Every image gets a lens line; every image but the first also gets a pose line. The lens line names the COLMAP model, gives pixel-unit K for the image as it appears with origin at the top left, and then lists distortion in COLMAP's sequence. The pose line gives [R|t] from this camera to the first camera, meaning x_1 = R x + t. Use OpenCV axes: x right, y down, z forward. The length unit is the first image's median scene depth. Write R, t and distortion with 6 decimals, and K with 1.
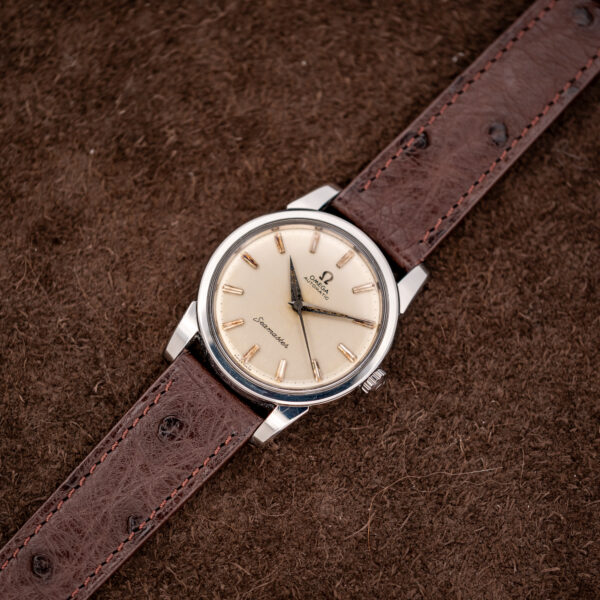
lens RADIAL K [[3526.5, 0, 300.0], [0, 3526.5, 300.0], [0, 0, 1]] dist [-0.056549, -13.795869]
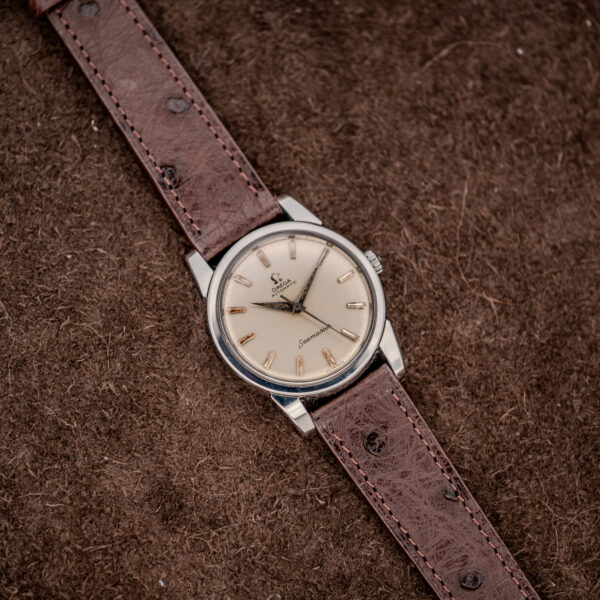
lens RADIAL K [[3526.5, 0, 300.0], [0, 3526.5, 300.0], [0, 0, 1]] dist [-0.056549, -13.795869]
pose [[0.215797, -0.946352, 0.240521, -0.266199], [0.930075, 0.274218, 0.244470, -0.270597], [-0.297310, 0.170947, 0.939353, -0.058034]]
